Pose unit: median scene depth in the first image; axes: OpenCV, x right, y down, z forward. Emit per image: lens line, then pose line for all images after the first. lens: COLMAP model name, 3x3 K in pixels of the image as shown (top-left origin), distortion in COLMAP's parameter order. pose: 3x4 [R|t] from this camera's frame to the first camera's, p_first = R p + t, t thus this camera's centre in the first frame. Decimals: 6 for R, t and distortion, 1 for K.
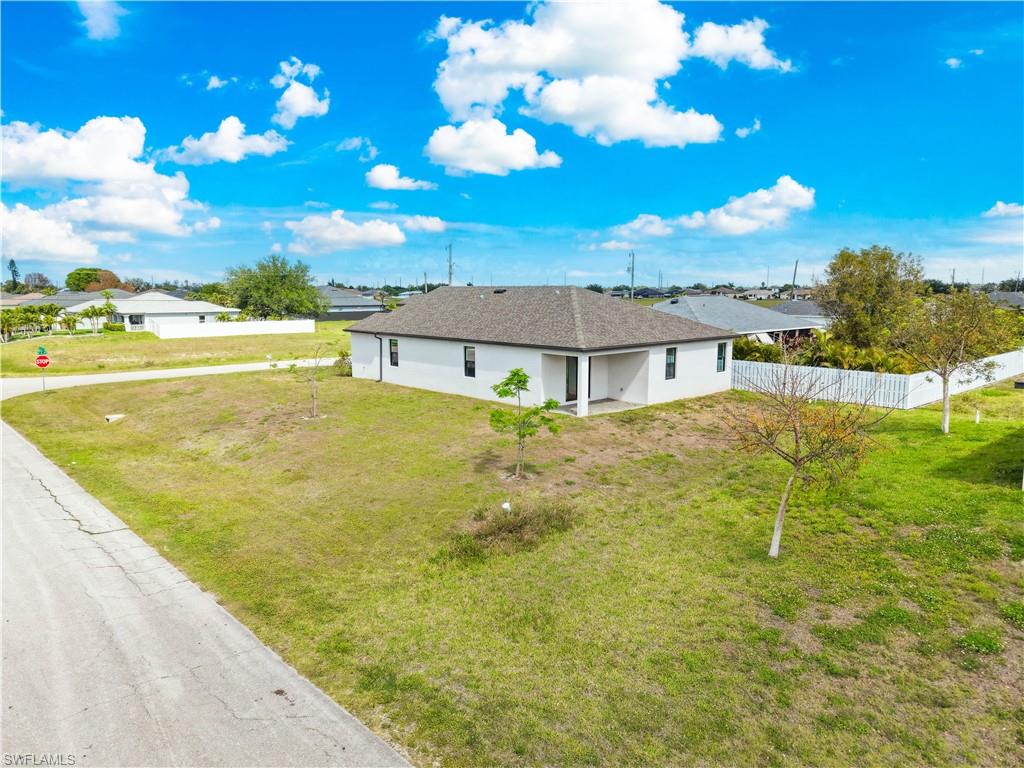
lens RADIAL K [[699.5, 0, 512.0], [0, 699.5, 384.0], [0, 0, 1]] dist [0.034075, -0.038801]
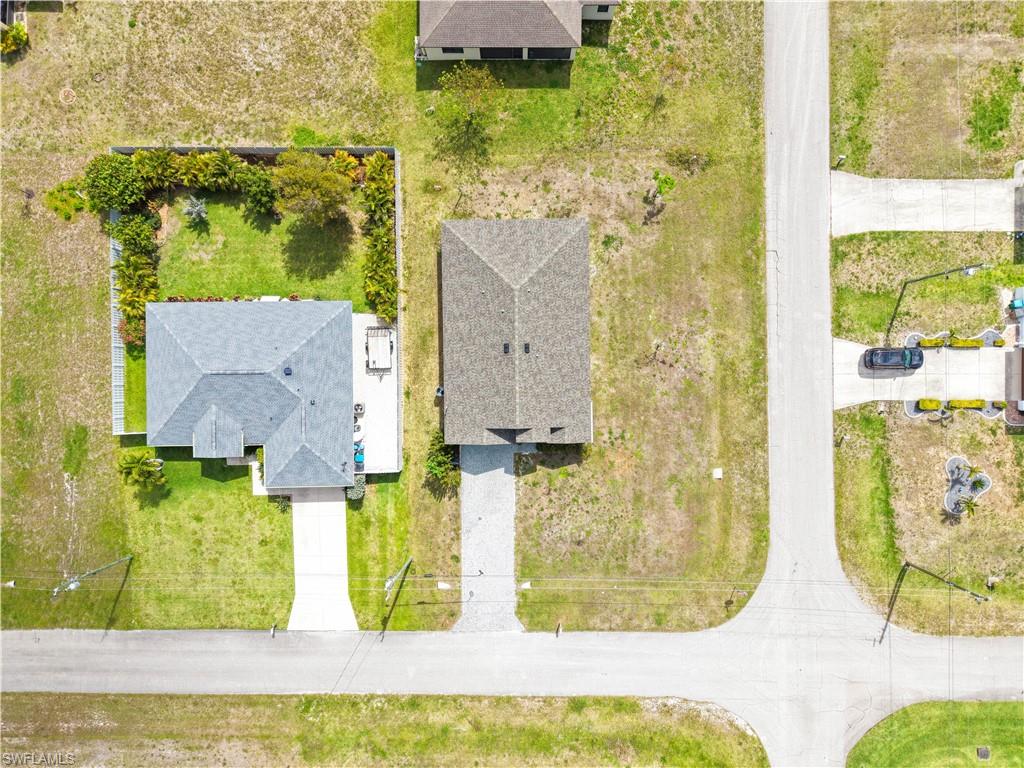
lens RADIAL K [[699.5, 0, 512.0], [0, 699.5, 384.0], [0, 0, 1]] dist [0.034075, -0.038801]
pose [[-0.738528, -0.674198, 0.005848, -0.125222], [0.097258, -0.097947, 0.990428, -3.681833], [-0.667171, 0.732027, 0.137907, 2.062016]]
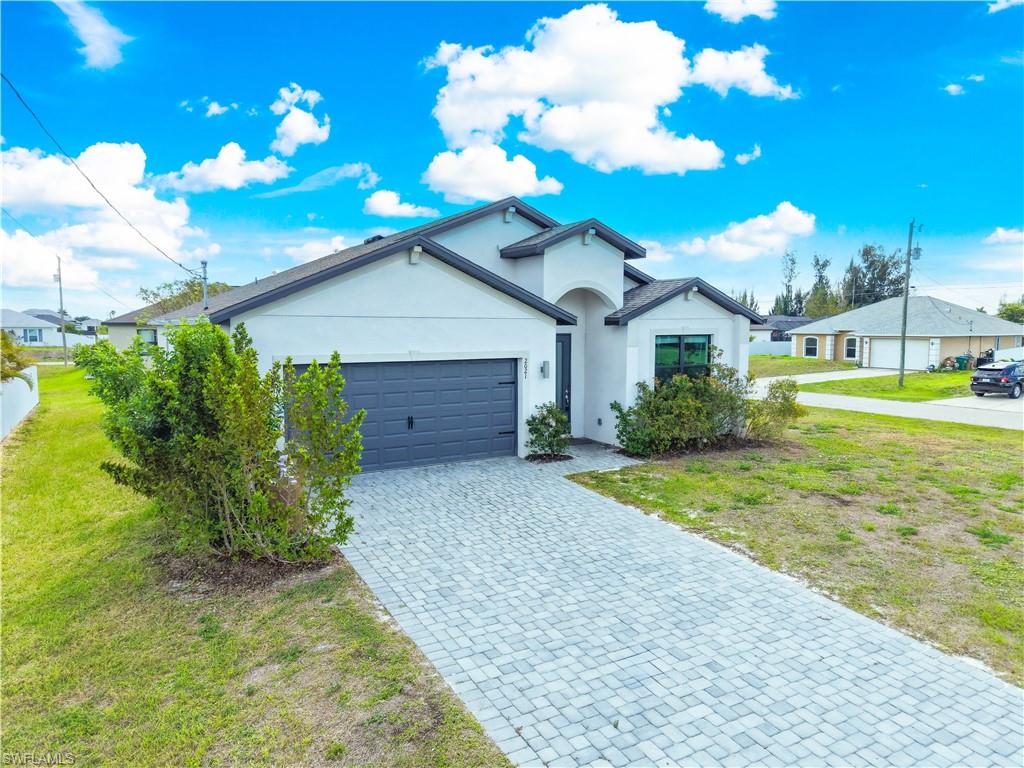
lens RADIAL K [[699.5, 0, 512.0], [0, 699.5, 384.0], [0, 0, 1]] dist [0.034075, -0.038801]
pose [[-0.973956, -0.019157, 0.225928, -0.476011], [0.029935, 0.976838, 0.211877, -0.326330], [-0.224754, 0.213122, -0.950823, 3.559173]]
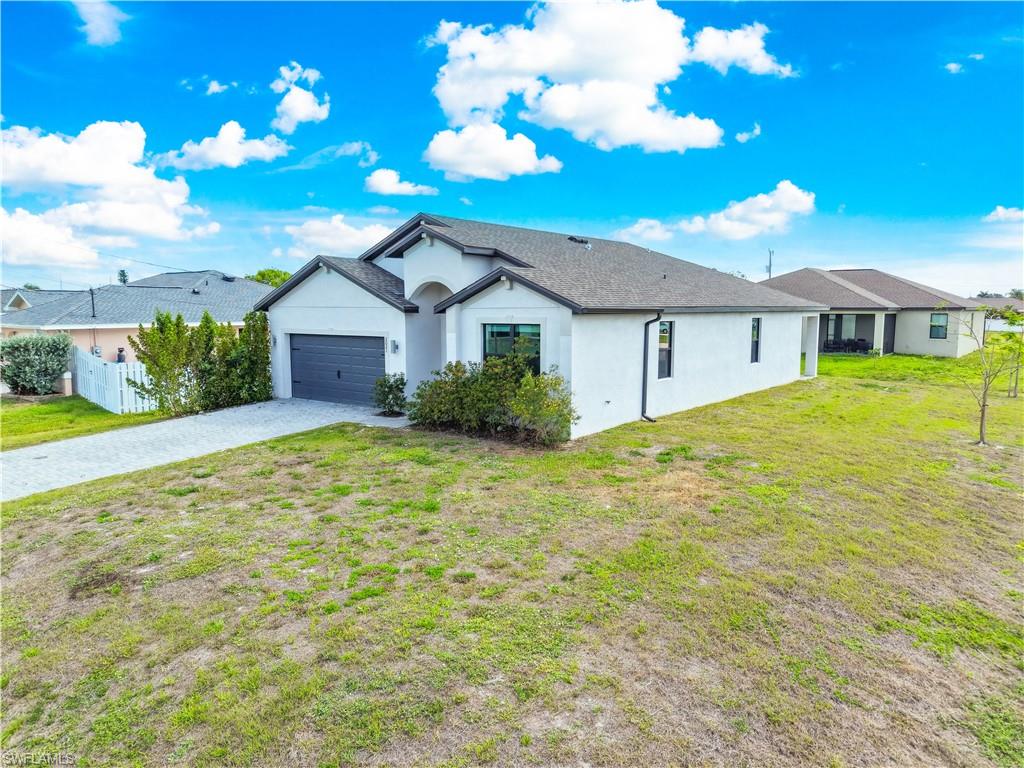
lens RADIAL K [[694.4, 0, 512.0], [0, 694.4, 384.0], [0, 0, 1]] dist [0.060632, -0.078098]
pose [[-0.140776, -0.108672, 0.984059, -1.449790], [0.132808, 0.982901, 0.127543, -0.221066], [-0.981093, 0.148646, -0.123936, 2.702156]]
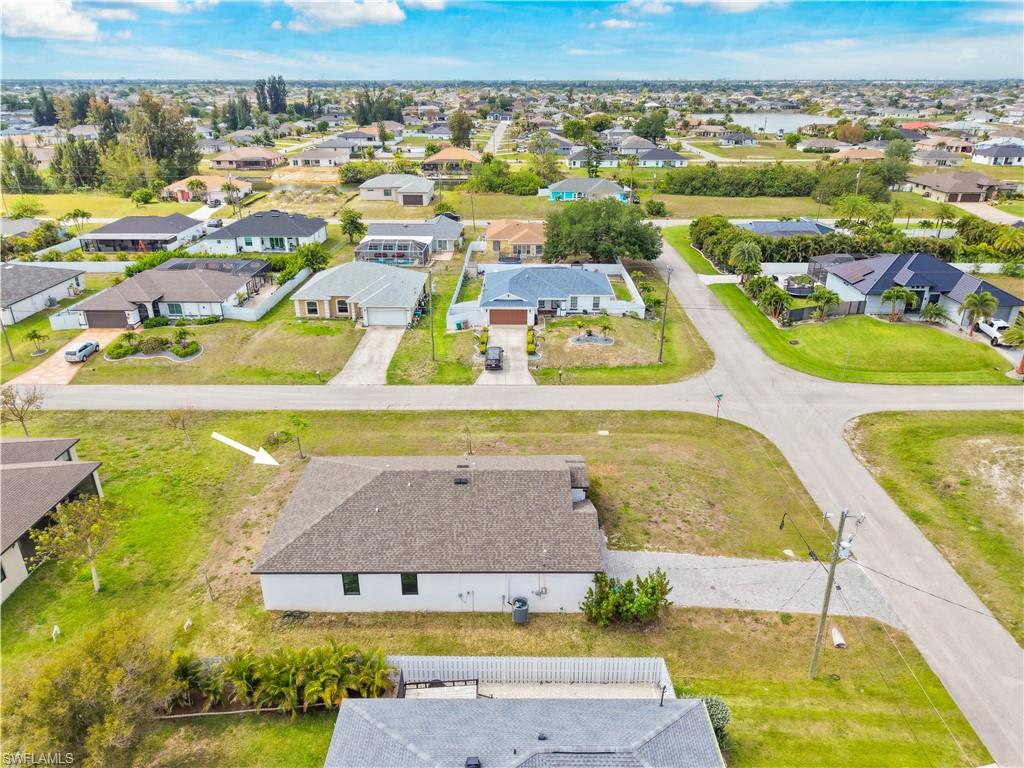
lens RADIAL K [[694.4, 0, 512.0], [0, 694.4, 384.0], [0, 0, 1]] dist [0.060632, -0.078098]
pose [[-0.683879, 0.289290, -0.669792, 1.465531], [-0.098572, 0.872979, 0.477694, -1.825142], [0.722906, 0.392707, -0.568496, 3.823268]]
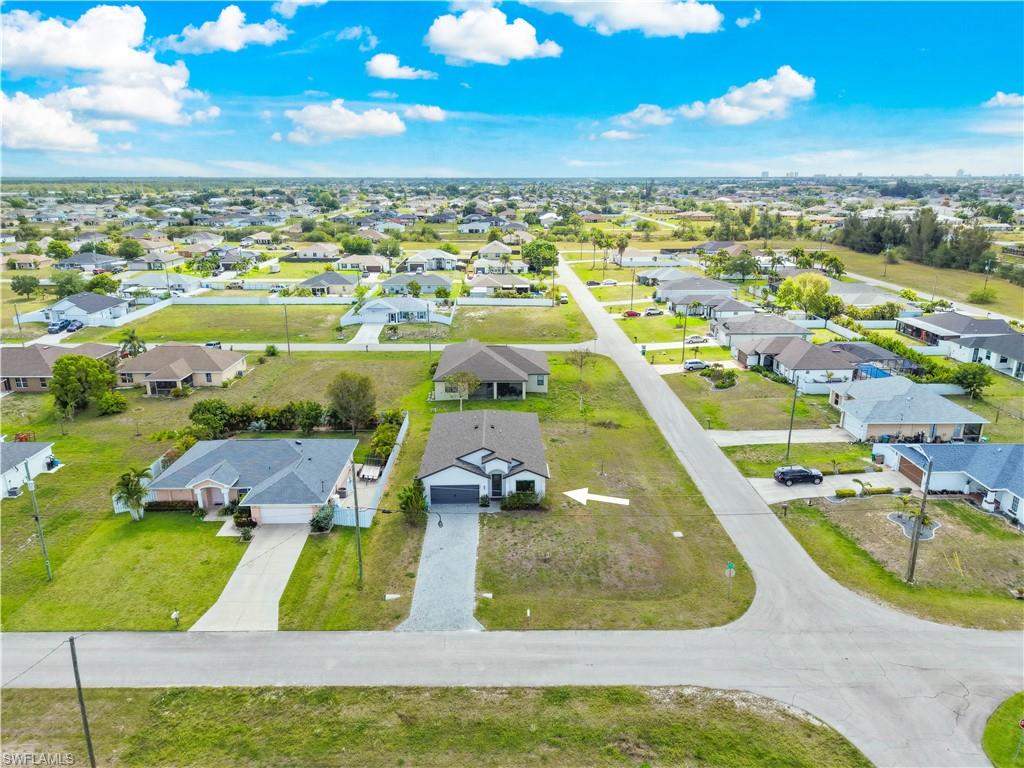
lens RADIAL K [[694.4, 0, 512.0], [0, 694.4, 384.0], [0, 0, 1]] dist [0.060632, -0.078098]
pose [[-0.744281, -0.190701, 0.640062, -2.854131], [0.089133, 0.921432, 0.378179, -2.186278], [-0.661892, 0.338522, -0.668807, 5.076941]]
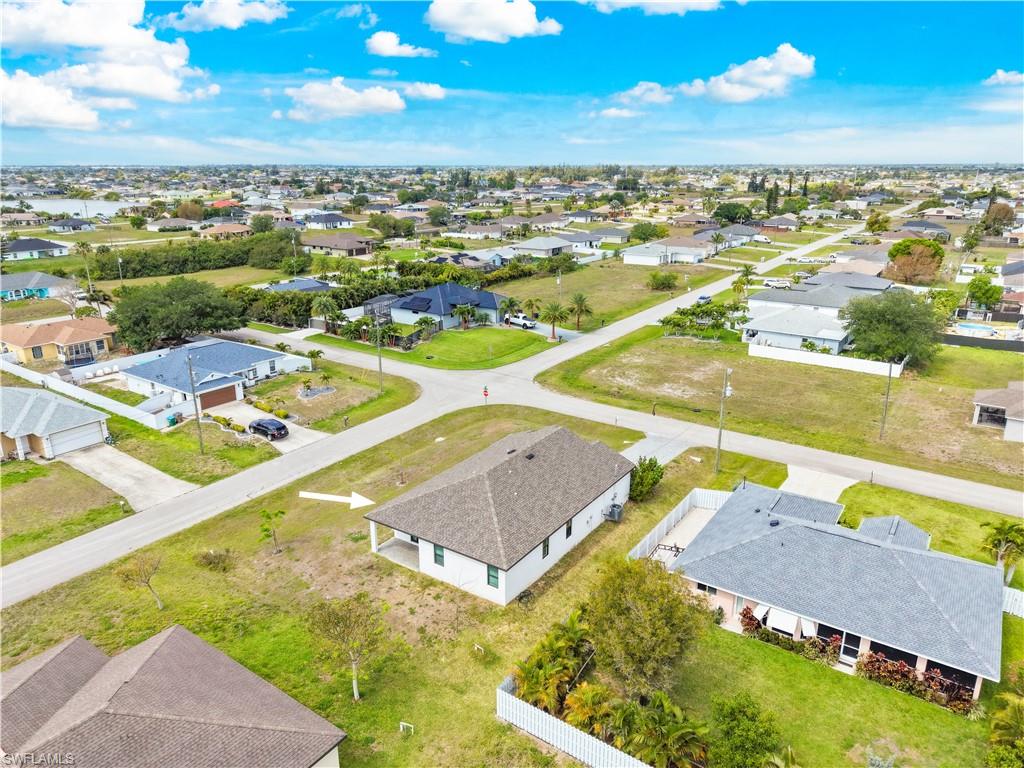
lens RADIAL K [[694.4, 0, 512.0], [0, 694.4, 384.0], [0, 0, 1]] dist [0.060632, -0.078098]
pose [[0.216016, 0.290667, -0.932121, 2.909409], [-0.127416, 0.954889, 0.268238, -1.493806], [0.968041, 0.060823, 0.243307, 1.537749]]
